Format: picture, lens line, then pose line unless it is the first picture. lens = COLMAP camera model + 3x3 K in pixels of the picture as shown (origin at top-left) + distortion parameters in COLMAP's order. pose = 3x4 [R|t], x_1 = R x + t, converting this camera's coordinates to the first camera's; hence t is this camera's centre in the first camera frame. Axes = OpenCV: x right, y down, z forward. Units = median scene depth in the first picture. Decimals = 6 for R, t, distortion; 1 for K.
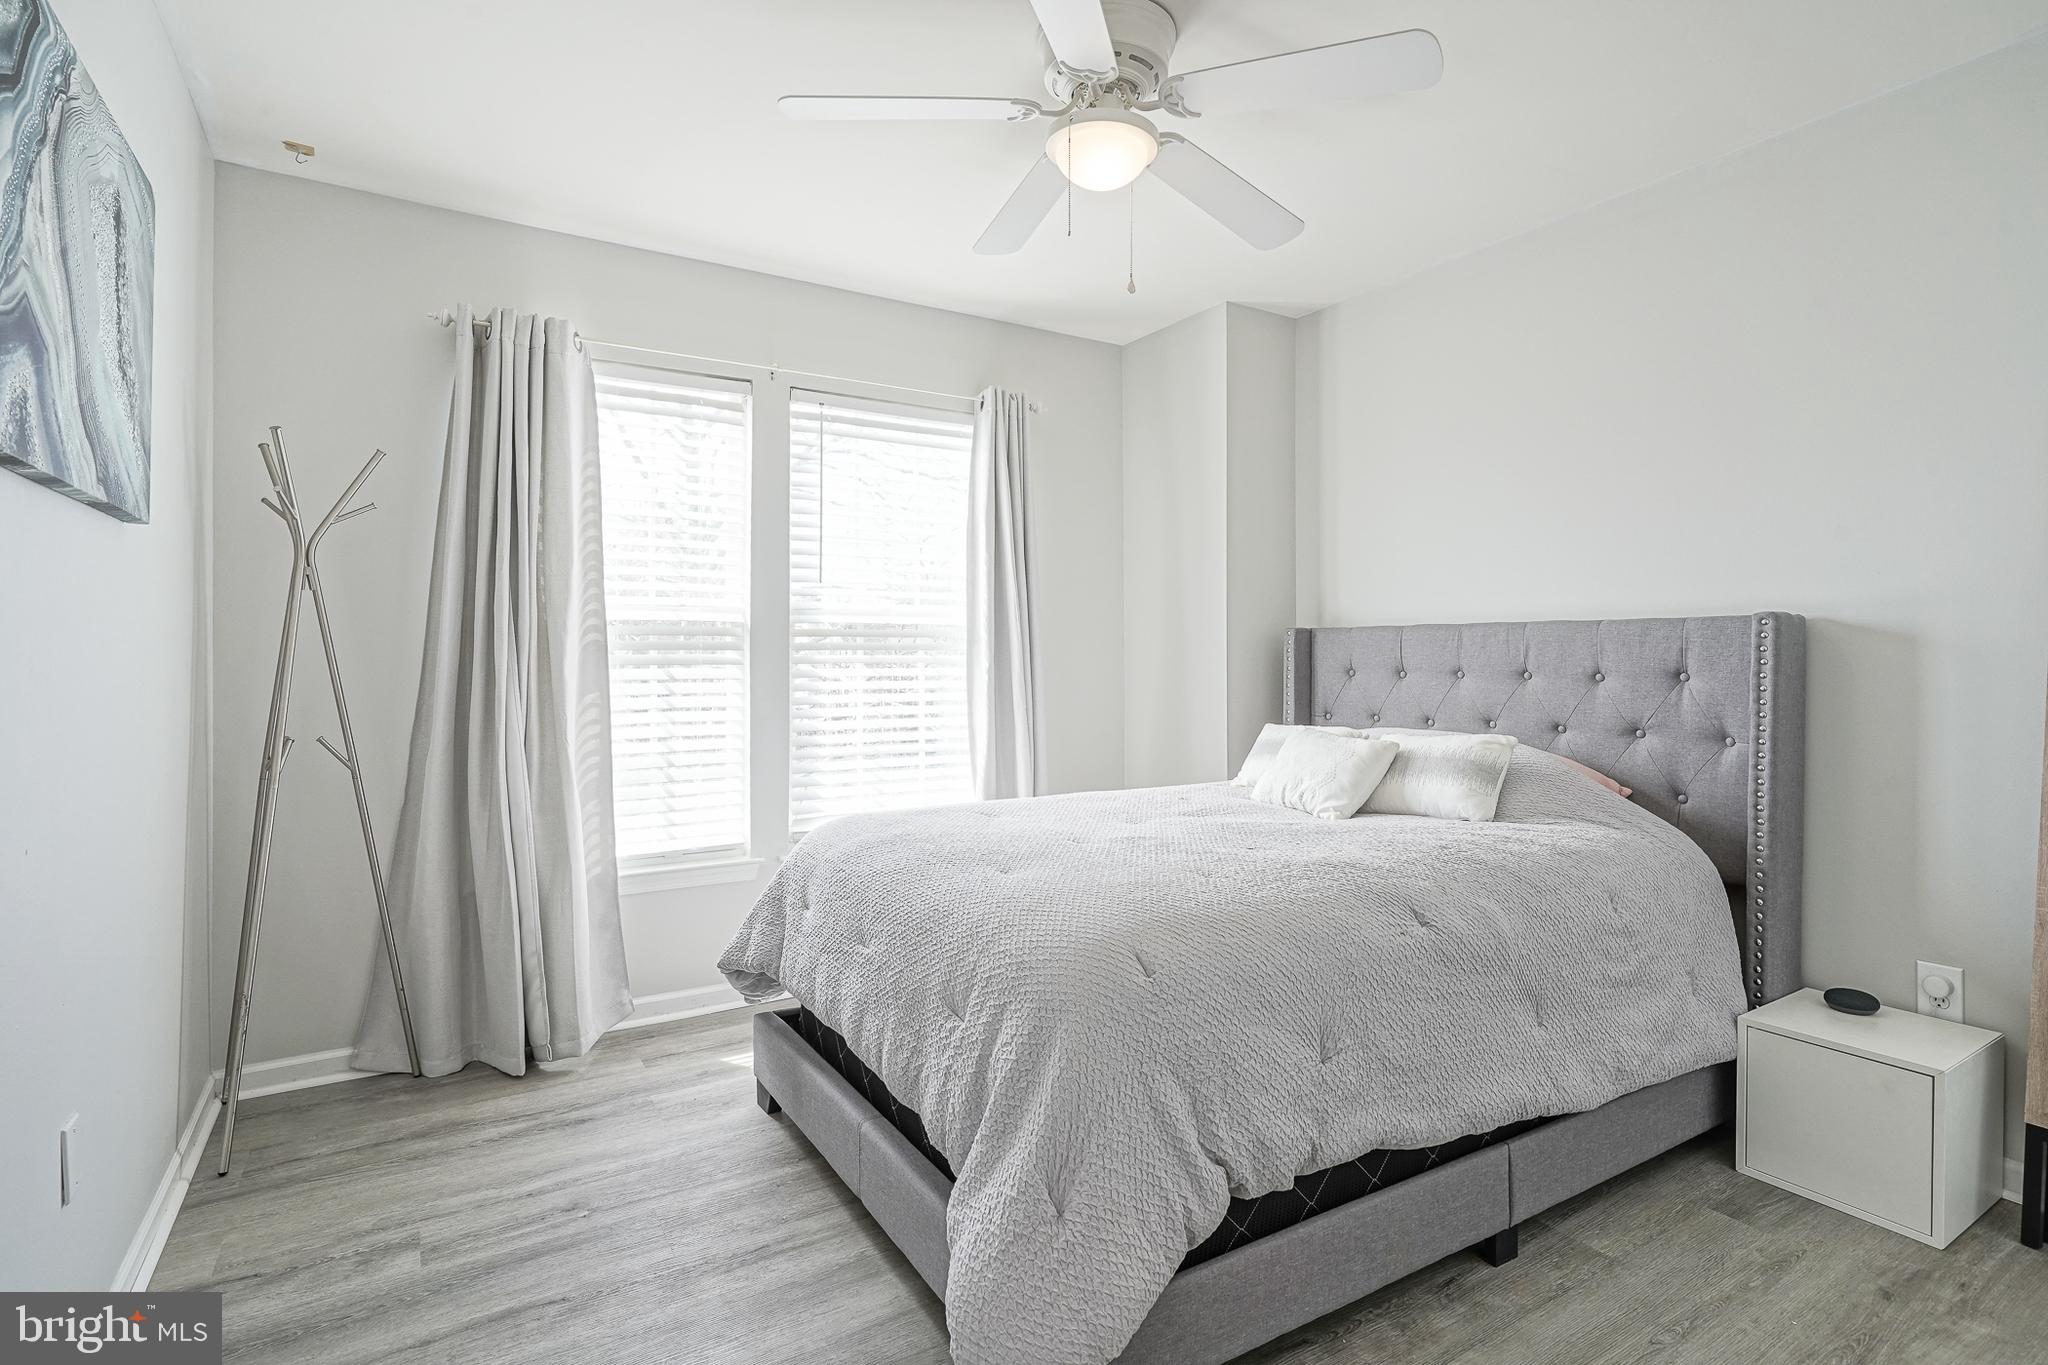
lens RADIAL K [[992.9, 0, 998.2], [0, 992.9, 663.6], [0, 0, 1]] dist [-0.005665, 0.003034]
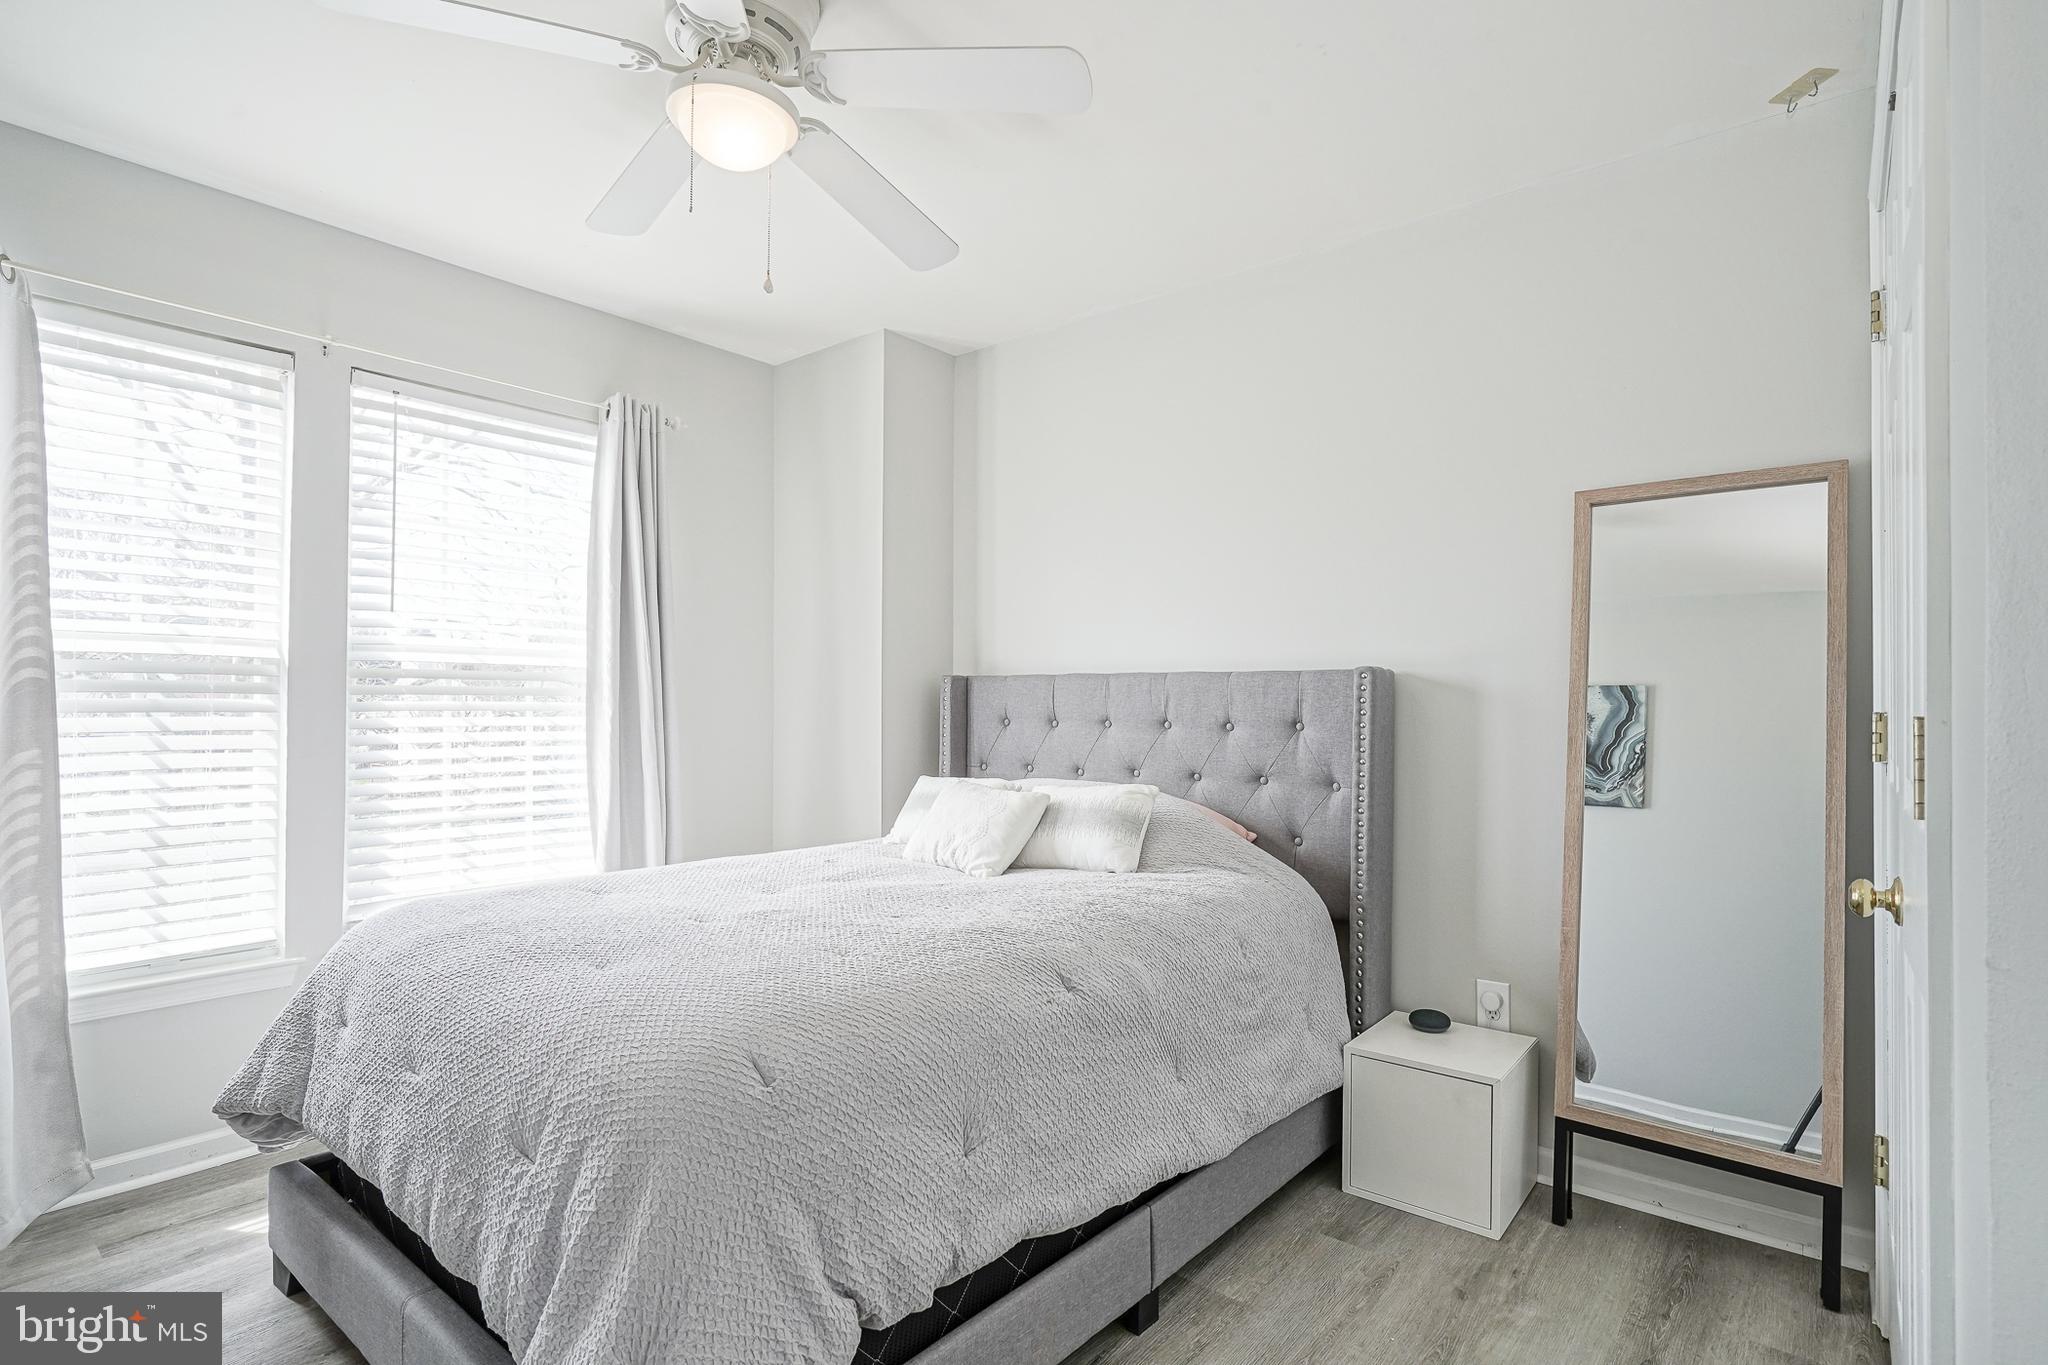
lens RADIAL K [[974.8, 0, 1024.8], [0, 974.8, 708.1], [0, 0, 1]] dist [-0.001552, 0.000976]
pose [[0.940397, 0.002990, 0.340066, 0.059664], [-0.002545, 0.999995, -0.001753, -0.003546], [-0.340070, 0.000783, 0.940400, 0.116915]]
